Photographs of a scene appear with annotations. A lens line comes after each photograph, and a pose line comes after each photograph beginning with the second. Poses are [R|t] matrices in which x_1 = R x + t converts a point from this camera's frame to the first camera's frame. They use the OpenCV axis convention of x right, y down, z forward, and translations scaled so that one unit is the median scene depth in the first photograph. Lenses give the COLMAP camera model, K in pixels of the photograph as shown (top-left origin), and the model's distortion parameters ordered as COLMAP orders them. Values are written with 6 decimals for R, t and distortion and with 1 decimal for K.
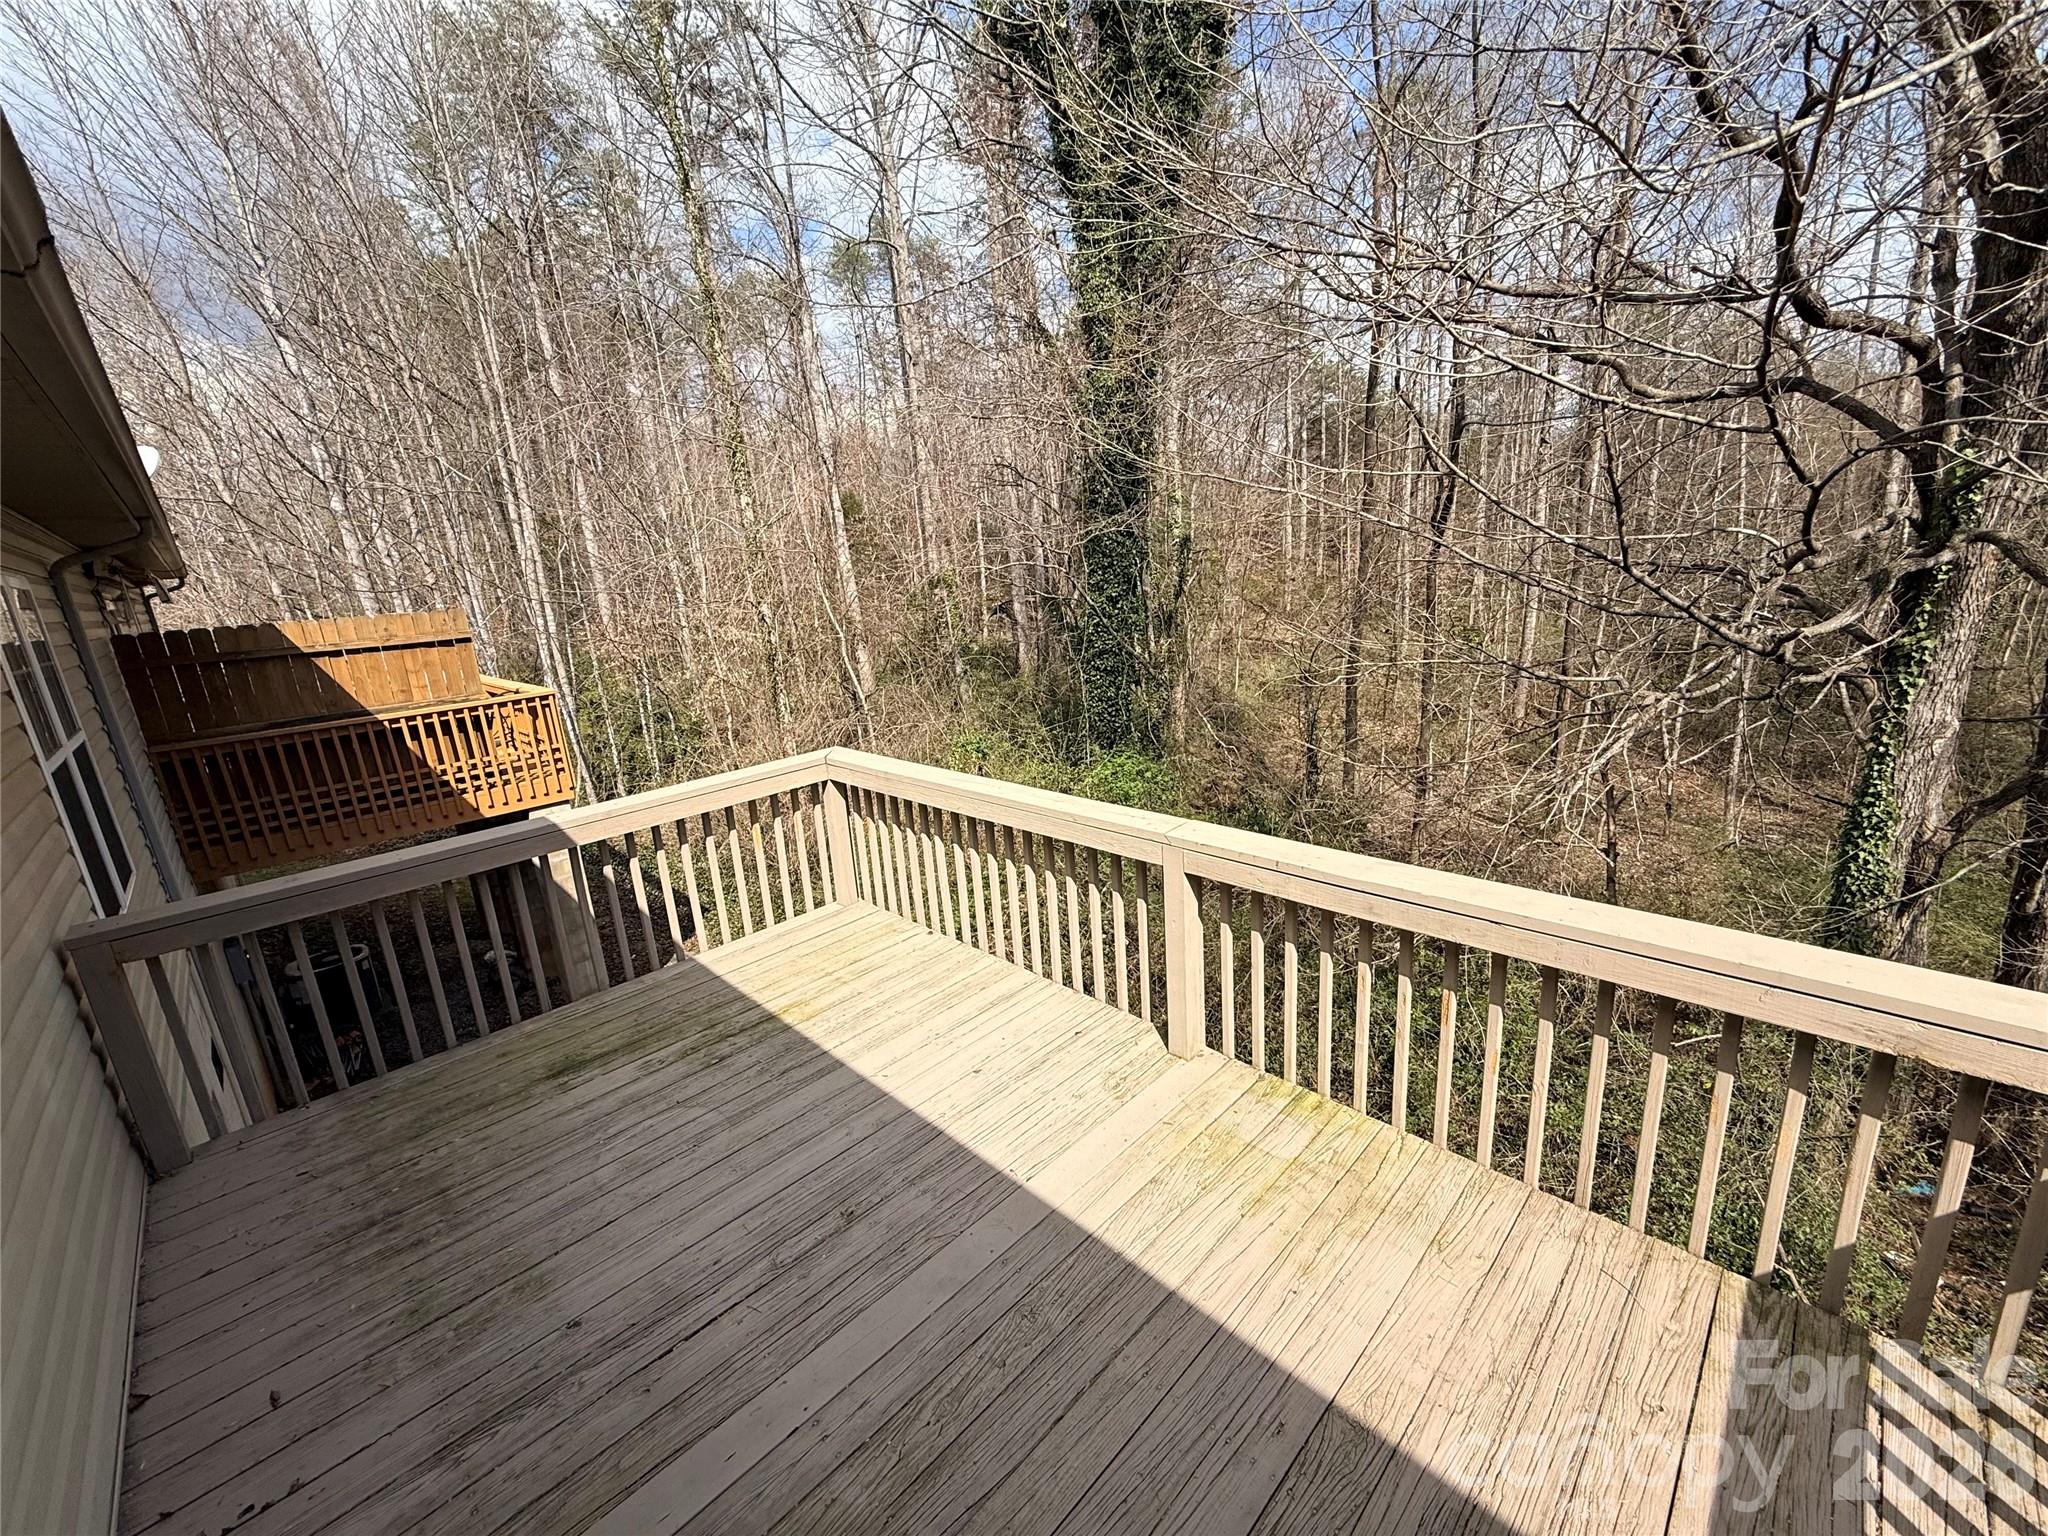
lens RADIAL K [[816.3, 0, 1025.8], [0, 816.3, 764.0], [0, 0, 1]] dist [-0.001971, 0.000625]
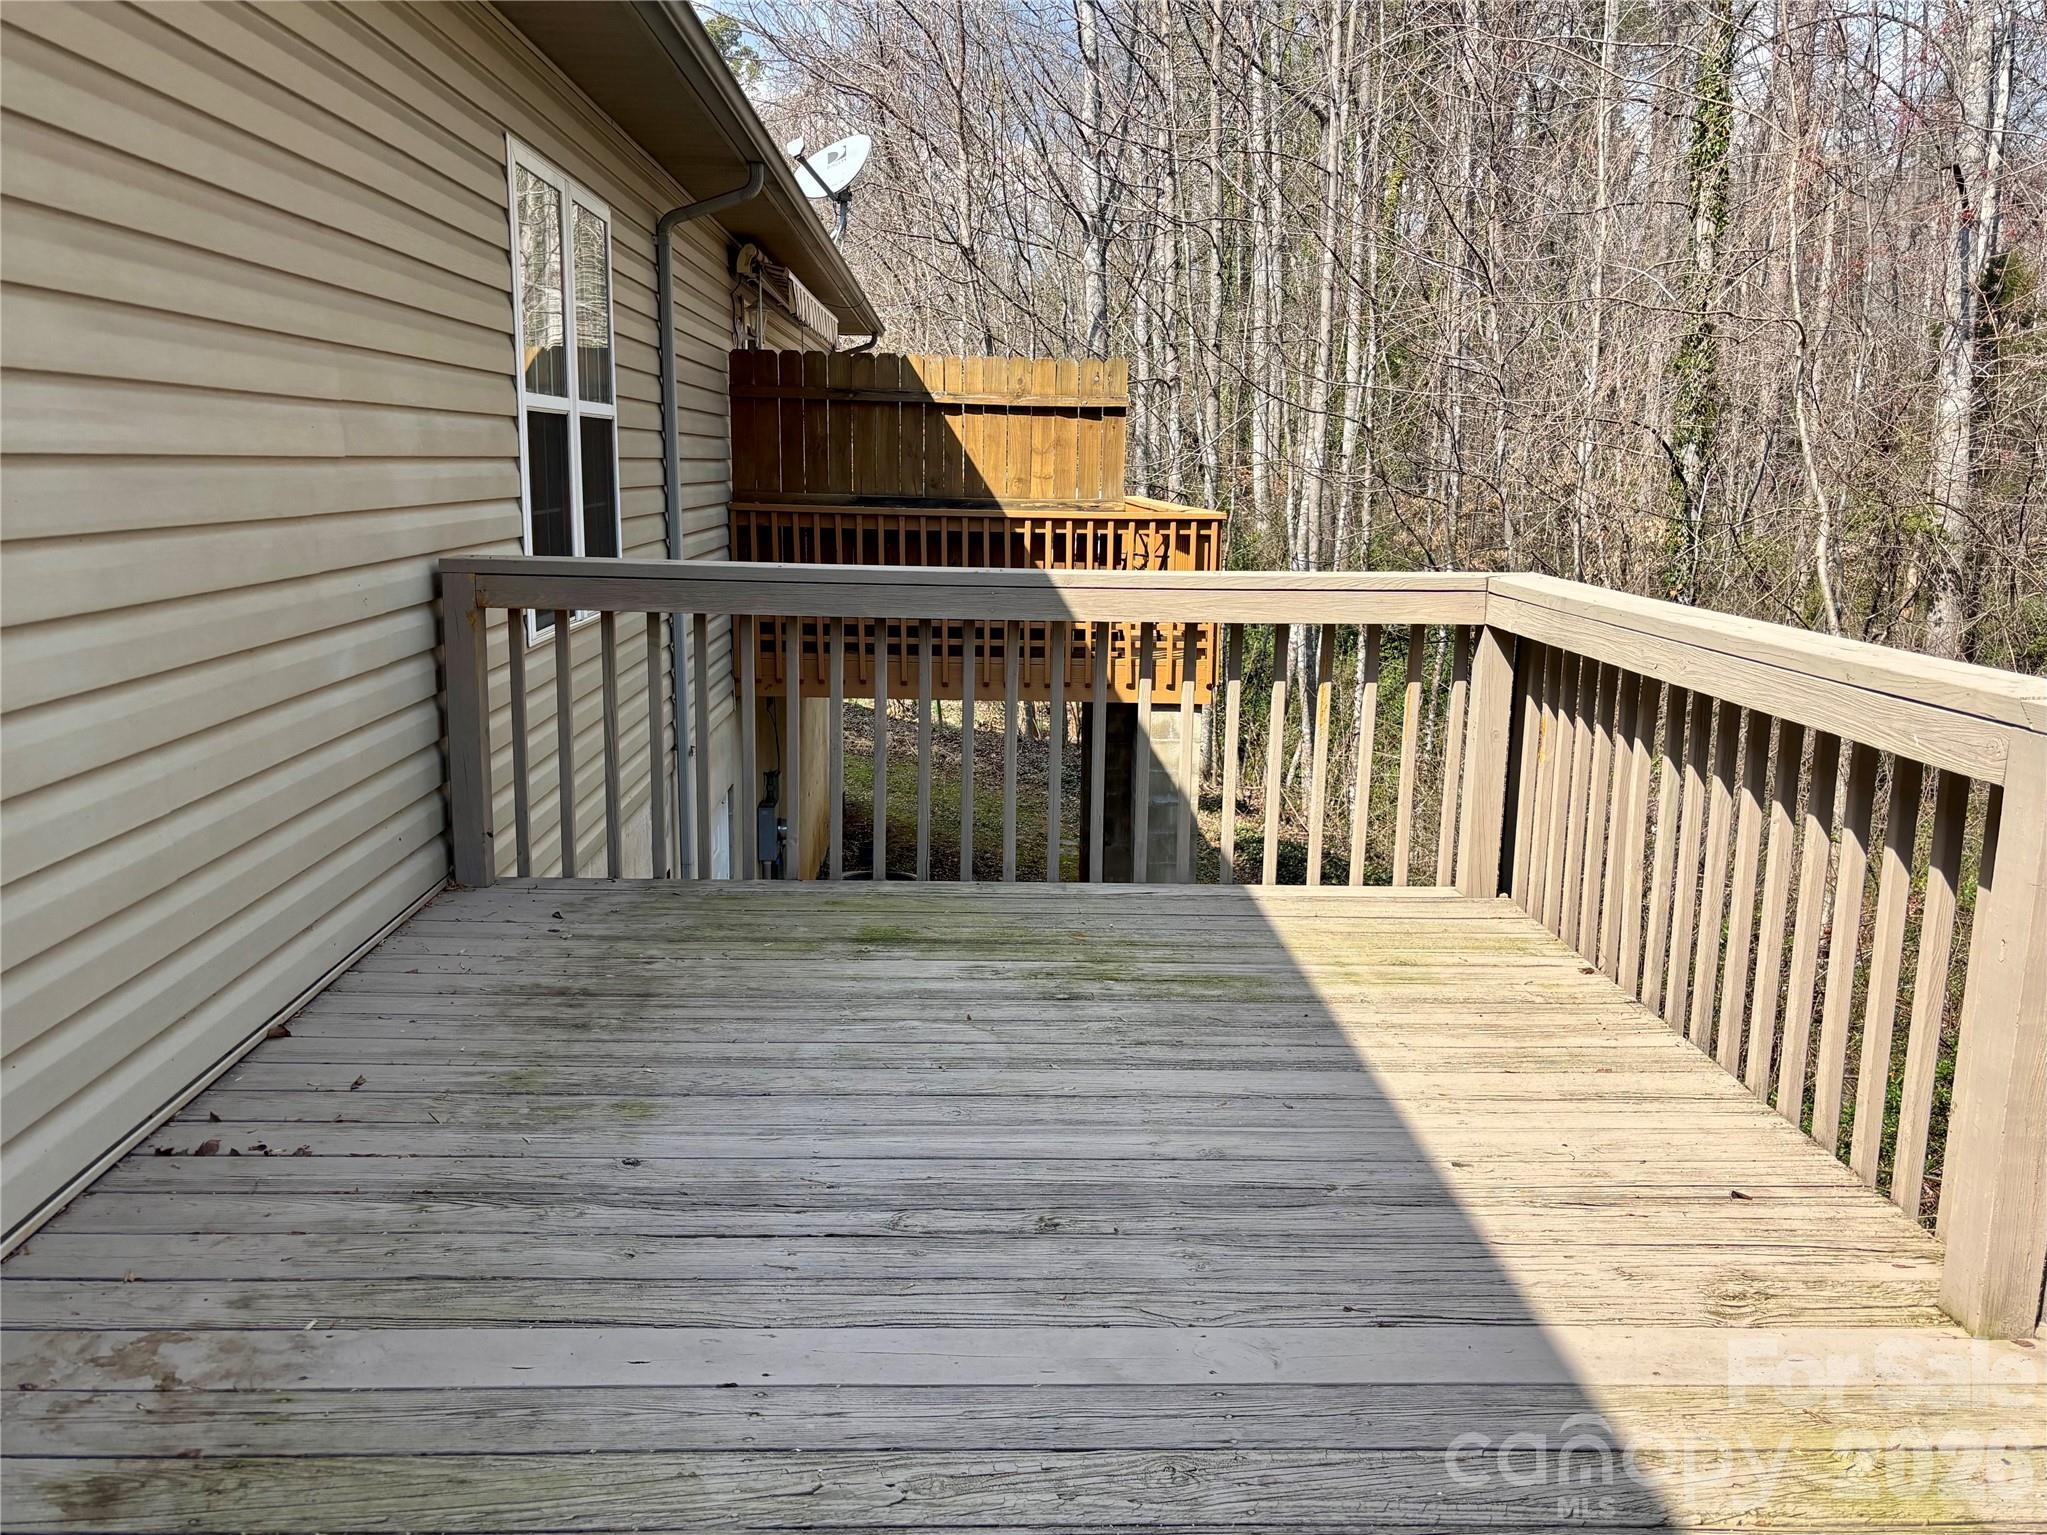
lens RADIAL K [[1670.9, 0, 1023.5], [0, 1670.9, 767.5], [0, 0, 1]] dist [0.025484, -0.009563]
pose [[0.723737, 0.201148, -0.660109, 0.413953], [-0.238473, 0.970544, 0.034283, 0.237688], [0.647560, 0.132607, 0.750387, 0.153142]]
